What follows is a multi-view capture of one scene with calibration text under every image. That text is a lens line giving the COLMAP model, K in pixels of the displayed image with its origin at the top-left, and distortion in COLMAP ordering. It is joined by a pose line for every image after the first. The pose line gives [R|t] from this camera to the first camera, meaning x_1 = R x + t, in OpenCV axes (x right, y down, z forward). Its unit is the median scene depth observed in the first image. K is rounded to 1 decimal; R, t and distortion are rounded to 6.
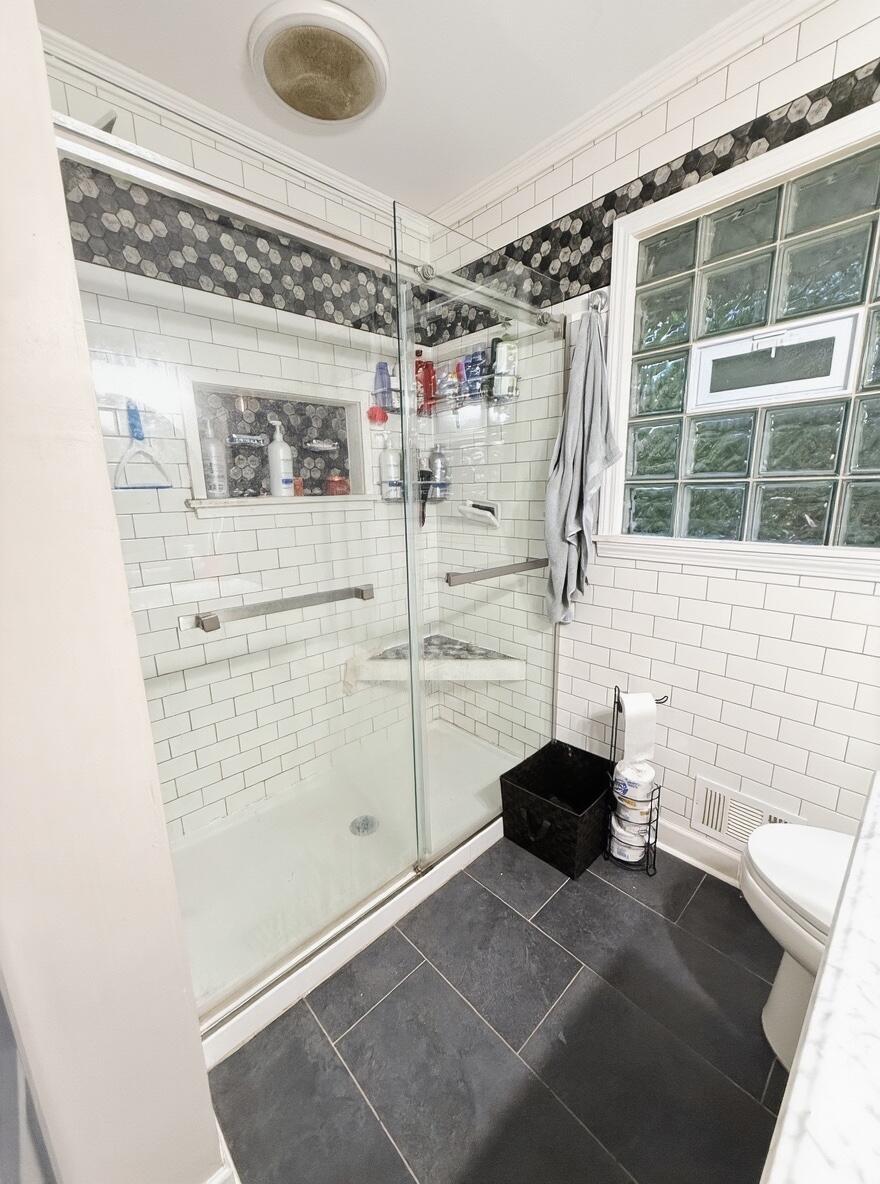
lens RADIAL K [[459.8, 0, 465.8], [0, 459.8, 598.7], [0, 0, 1]] dist [0.000355, -0.000790]
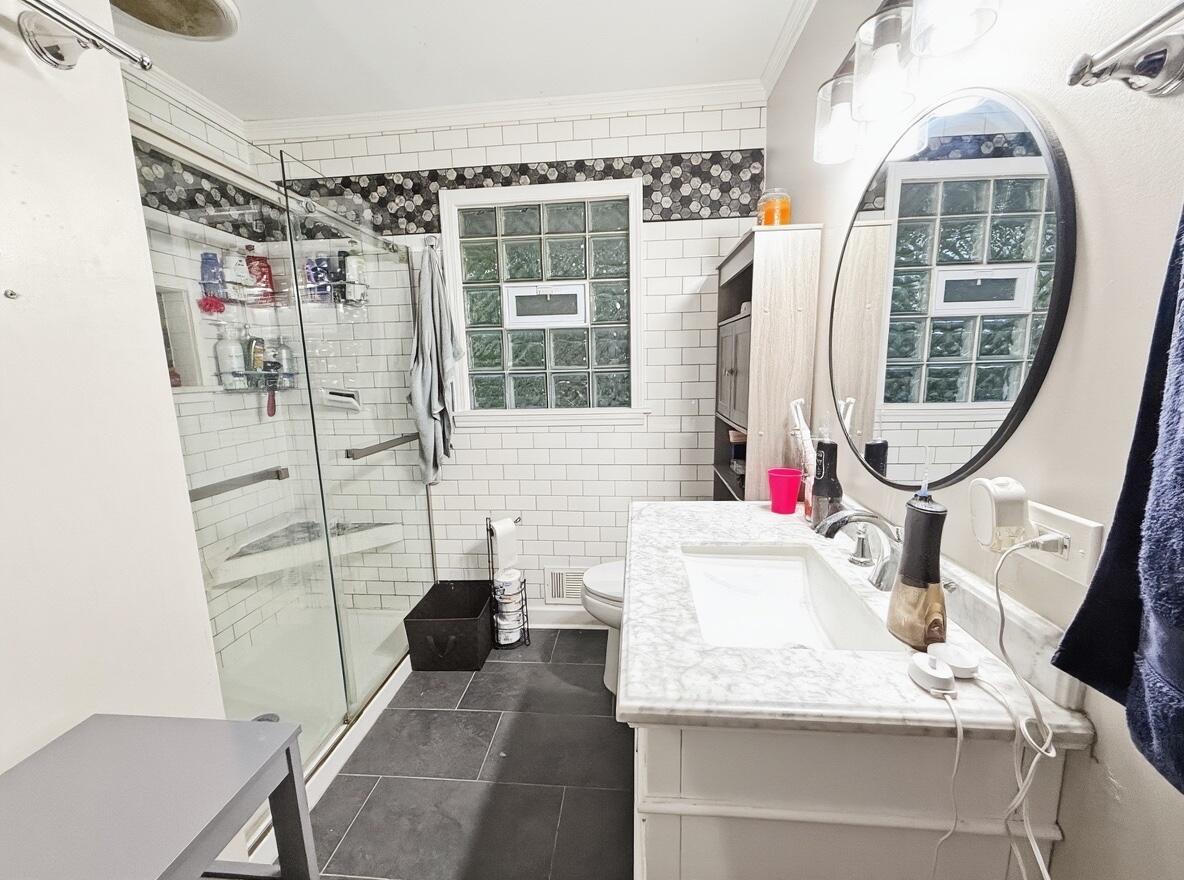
lens RADIAL K [[459.8, 0, 588.5], [0, 459.8, 467.5], [0, 0, 1]] dist [0.000355, -0.000790]
pose [[0.768203, -0.135905, 0.625614, -0.285383], [0.155004, 0.987617, 0.024213, 0.053257], [-0.621158, 0.078372, 0.779757, -0.286661]]
